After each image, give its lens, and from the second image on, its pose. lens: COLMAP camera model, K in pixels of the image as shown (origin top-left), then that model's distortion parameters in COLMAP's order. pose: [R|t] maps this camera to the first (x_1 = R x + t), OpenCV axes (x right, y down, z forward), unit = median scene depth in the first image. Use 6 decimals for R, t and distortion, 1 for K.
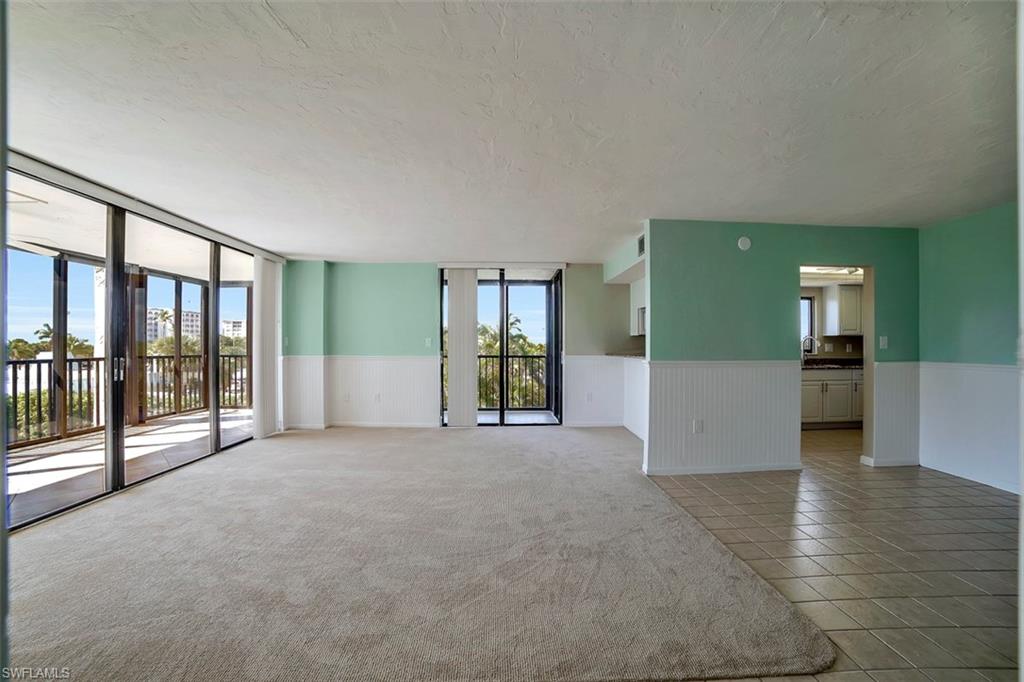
lens RADIAL K [[422.8, 0, 514.1], [0, 422.8, 344.0], [0, 0, 1]] dist [-0.110509, 0.037204]
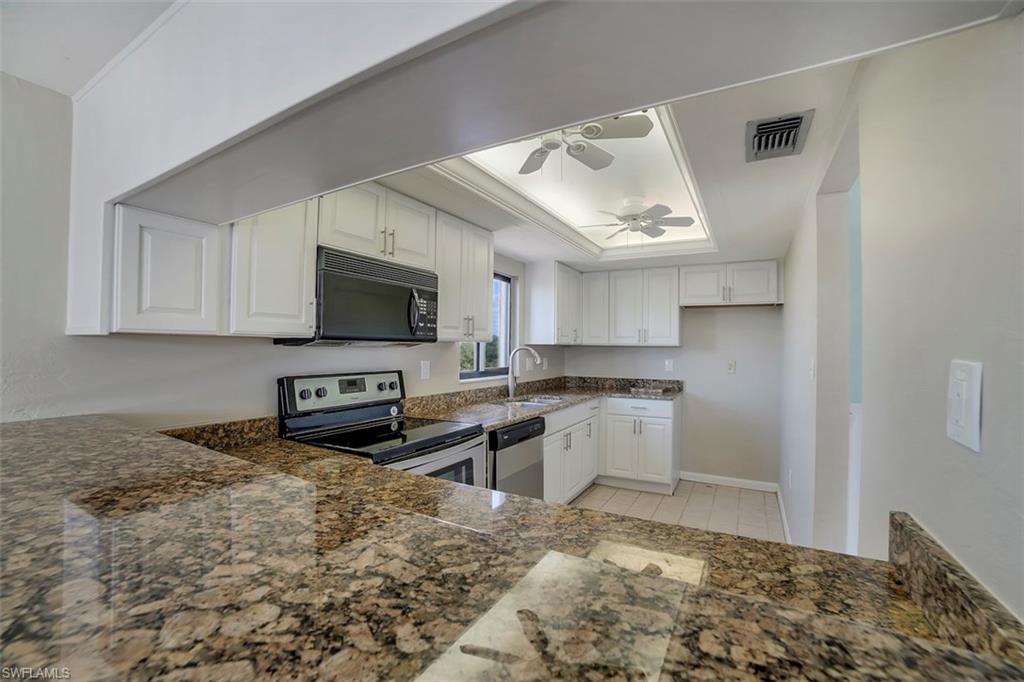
lens RADIAL K [[422.8, 0, 514.1], [0, 422.8, 344.0], [0, 0, 1]] dist [-0.110509, 0.037204]
pose [[0.517629, 0.012612, 0.855512, 0.304456], [-0.008019, 0.999919, -0.009889, -0.019677], [-0.855568, -0.001742, 0.517688, 0.939333]]
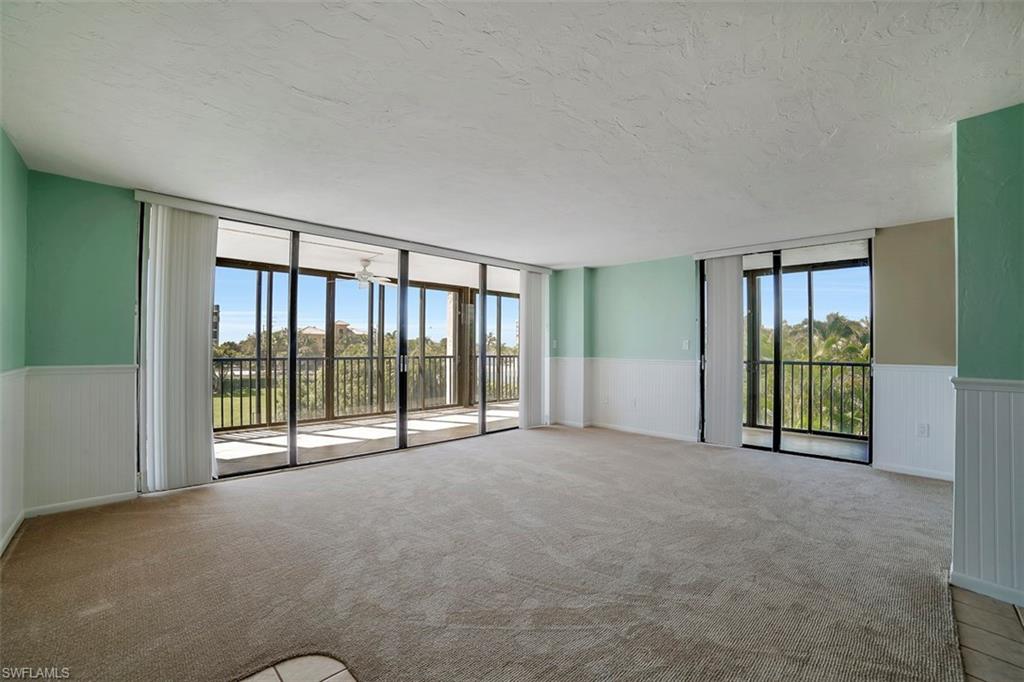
lens RADIAL K [[422.8, 0, 514.1], [0, 422.8, 344.0], [0, 0, 1]] dist [-0.110509, 0.037204]
pose [[0.679269, -0.002758, -0.733884, 0.256460], [-0.003094, 0.999973, -0.006622, 0.001460], [0.733883, 0.006769, 0.679243, 0.182883]]
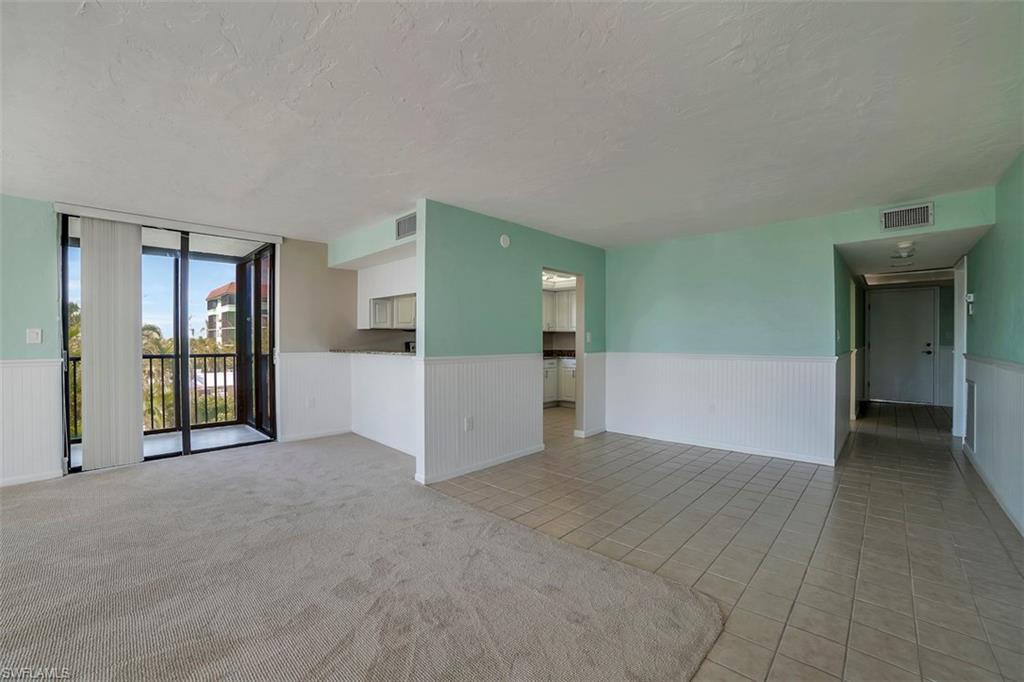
lens RADIAL K [[422.8, 0, 514.1], [0, 422.8, 344.0], [0, 0, 1]] dist [-0.110509, 0.037204]
pose [[0.708560, -0.008741, 0.705597, -0.146055], [-0.000082, 0.999922, 0.012468, 0.000799], [-0.705651, -0.008892, 0.708504, 0.192579]]
